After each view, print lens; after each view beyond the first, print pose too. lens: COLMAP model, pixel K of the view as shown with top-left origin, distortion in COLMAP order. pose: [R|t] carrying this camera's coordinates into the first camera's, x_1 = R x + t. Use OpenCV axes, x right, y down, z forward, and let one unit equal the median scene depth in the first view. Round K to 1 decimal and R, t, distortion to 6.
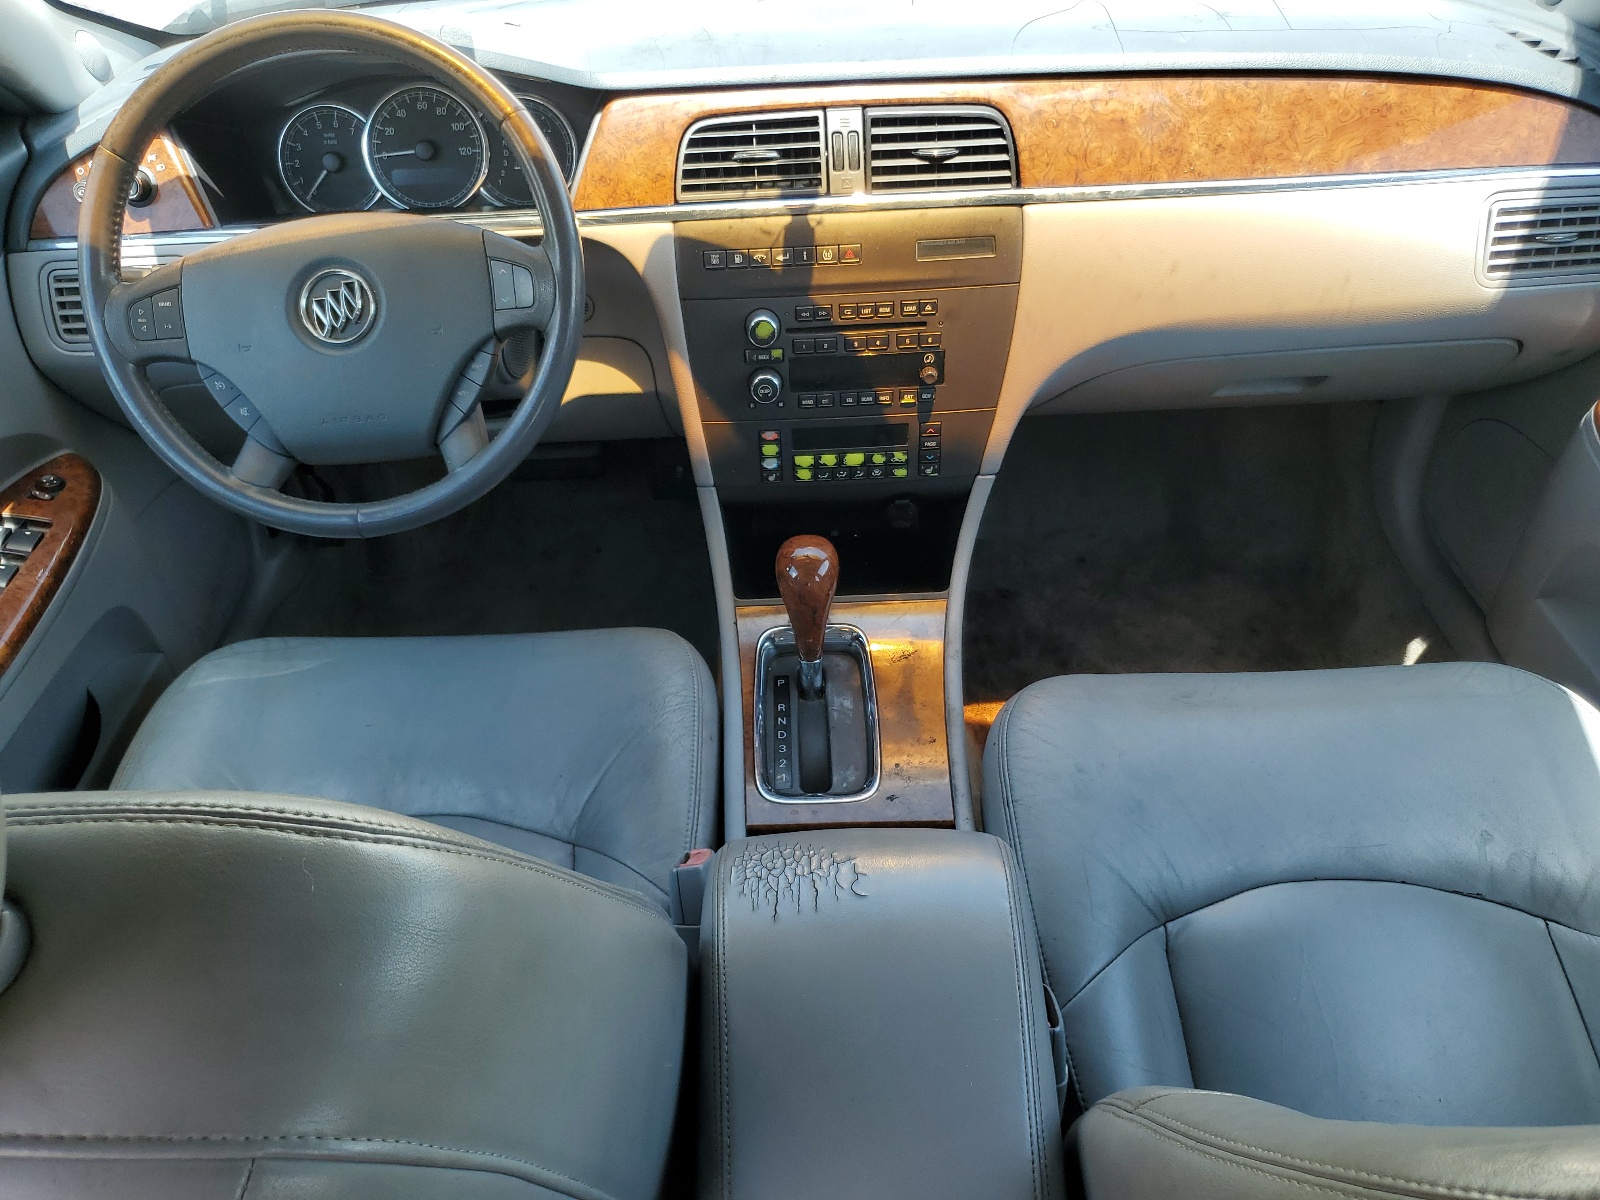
lens RADIAL K [[1209.2, 0, 797.5], [0, 1209.2, 602.2], [0, 0, 1]] dist [0.000962, -0.000069]
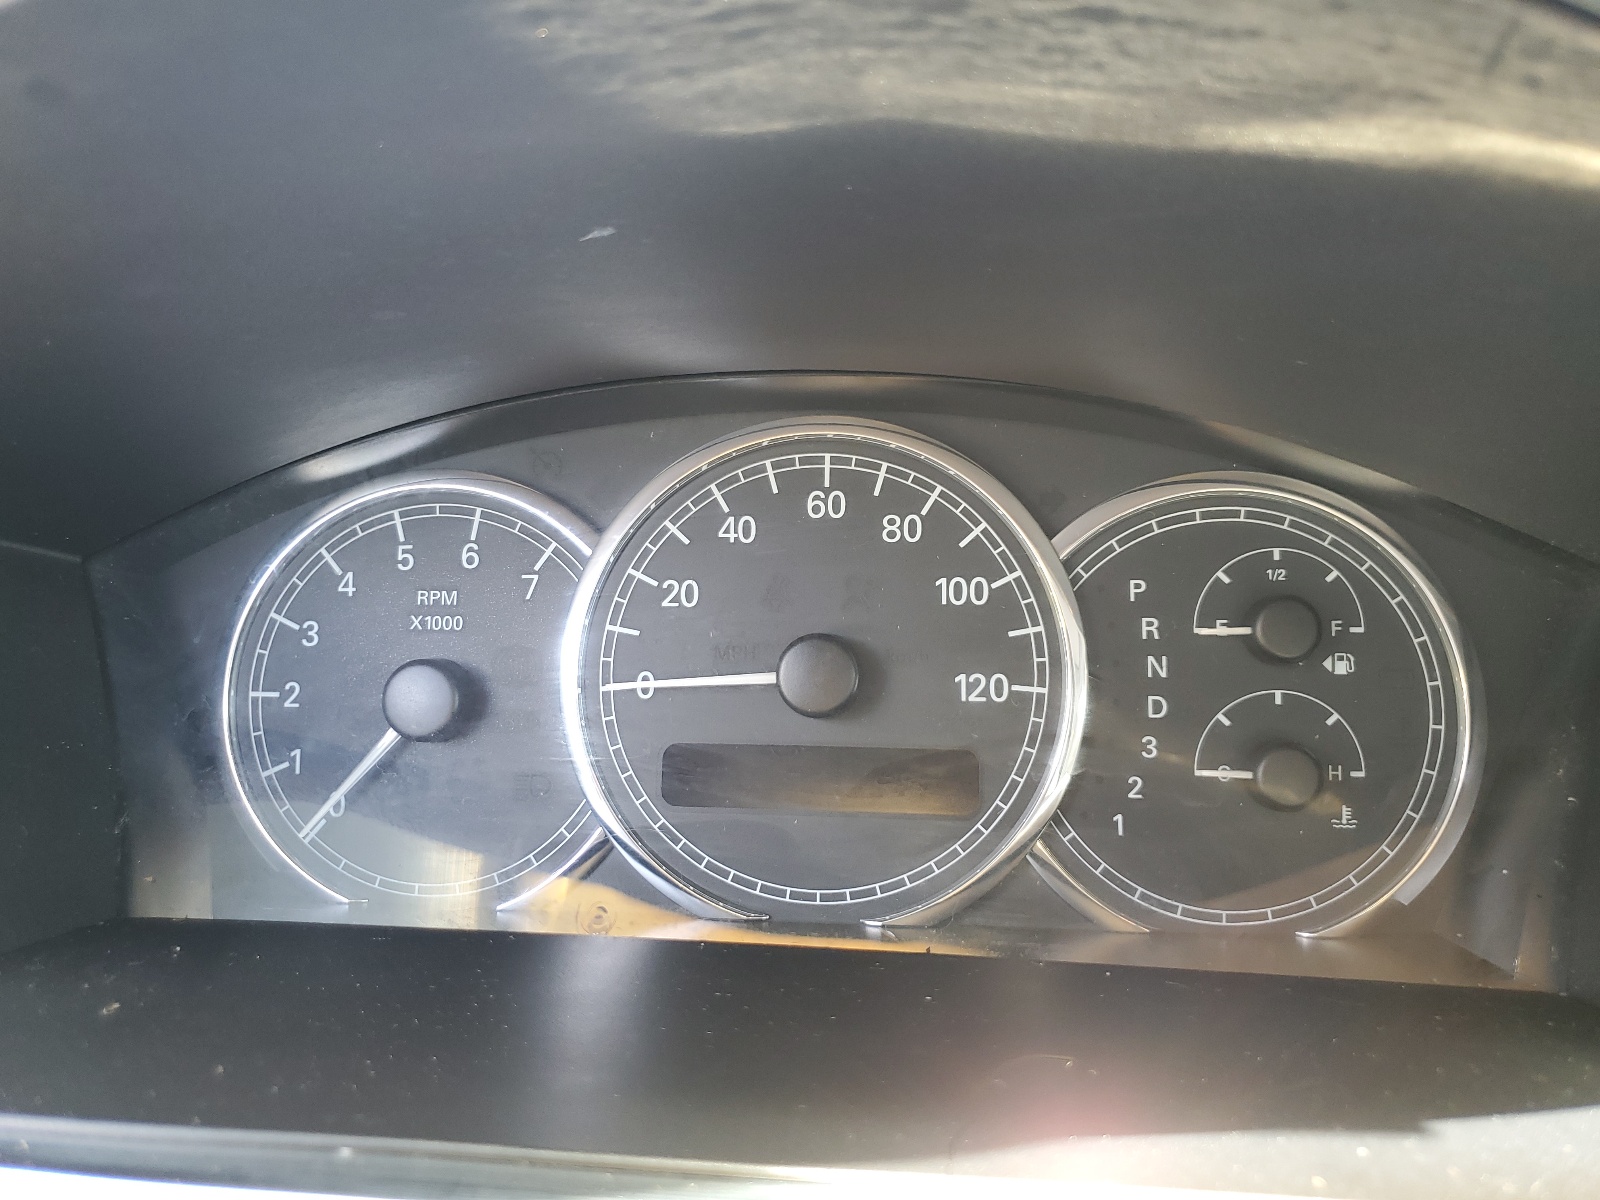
lens RADIAL K [[1209.2, 0, 802.1], [0, 1209.2, 600.3], [0, 0, 1]] dist [0.000962, -0.000069]
pose [[0.994240, 0.051155, -0.094183, -0.289876], [-0.082982, 0.923559, -0.374370, -0.299476], [0.067832, 0.380029, 0.922484, 0.777775]]
